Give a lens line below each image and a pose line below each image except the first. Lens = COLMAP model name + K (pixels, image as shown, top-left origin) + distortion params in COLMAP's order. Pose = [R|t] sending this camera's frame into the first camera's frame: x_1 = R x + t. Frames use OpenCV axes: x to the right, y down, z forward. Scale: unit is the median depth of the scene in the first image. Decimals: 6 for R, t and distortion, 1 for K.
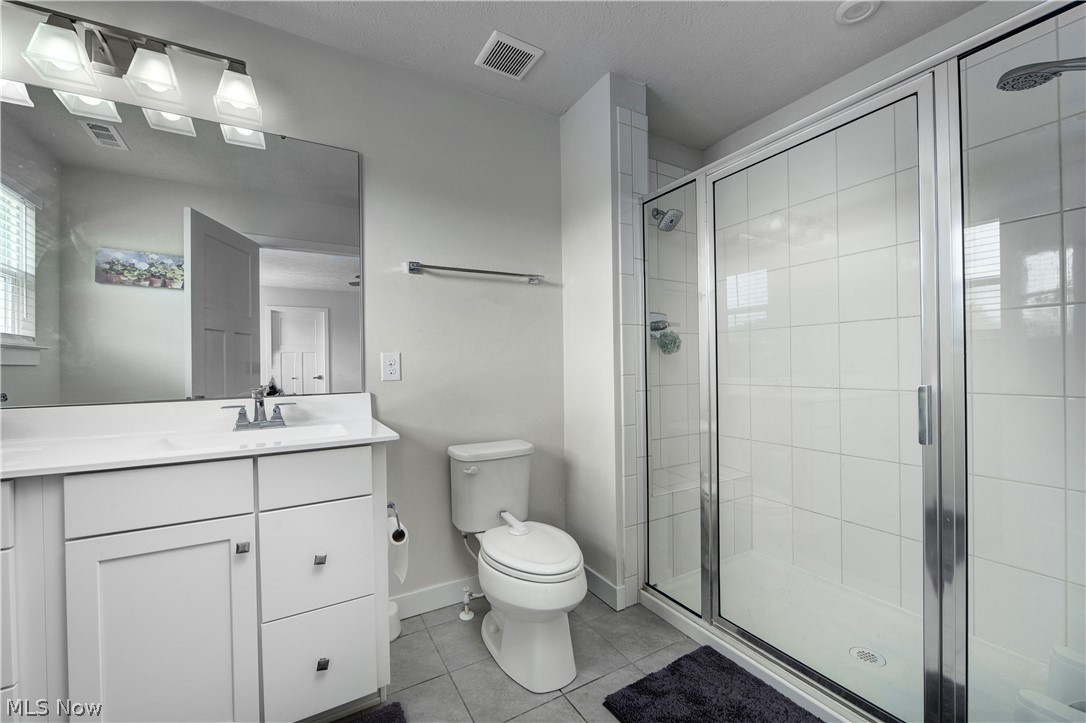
lens RADIAL K [[434.6, 0, 536.4], [0, 434.6, 362.2], [0, 0, 1]] dist [-0.008109, -0.001727]
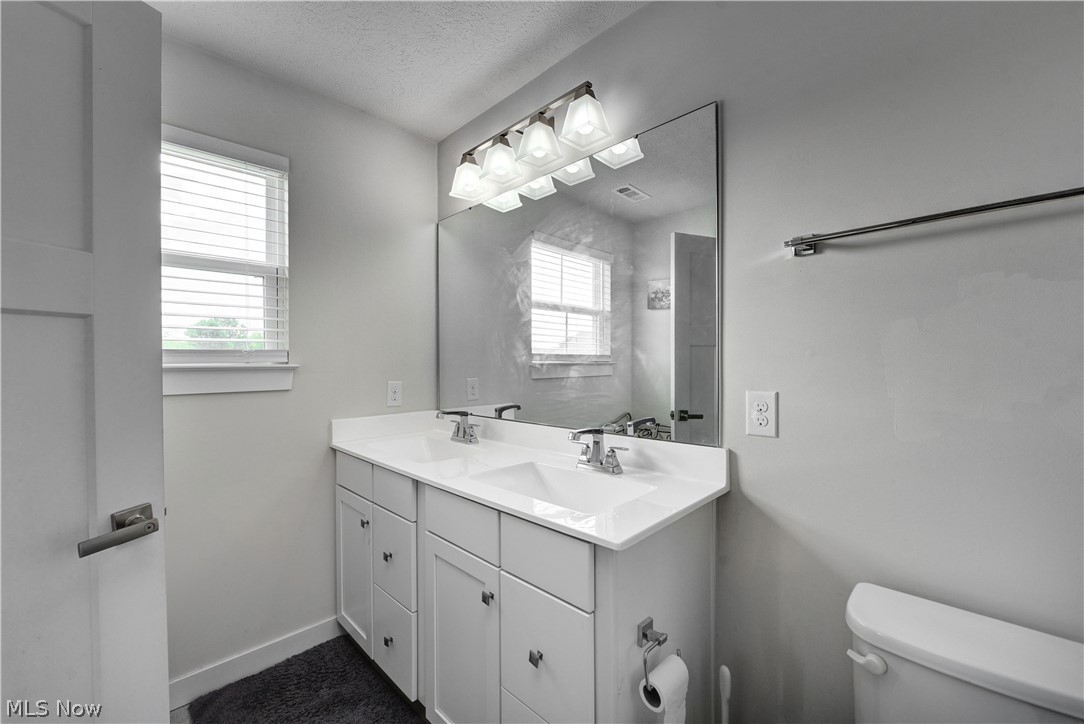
lens RADIAL K [[433.8, 0, 540.6], [0, 433.8, 366.0], [0, 0, 1]] dist [-0.008109, -0.001727]
pose [[0.269615, 0.019326, -0.962774, 0.138239], [0.006044, 0.999745, 0.021760, -0.056613], [0.962949, -0.011686, 0.269430, 0.396824]]
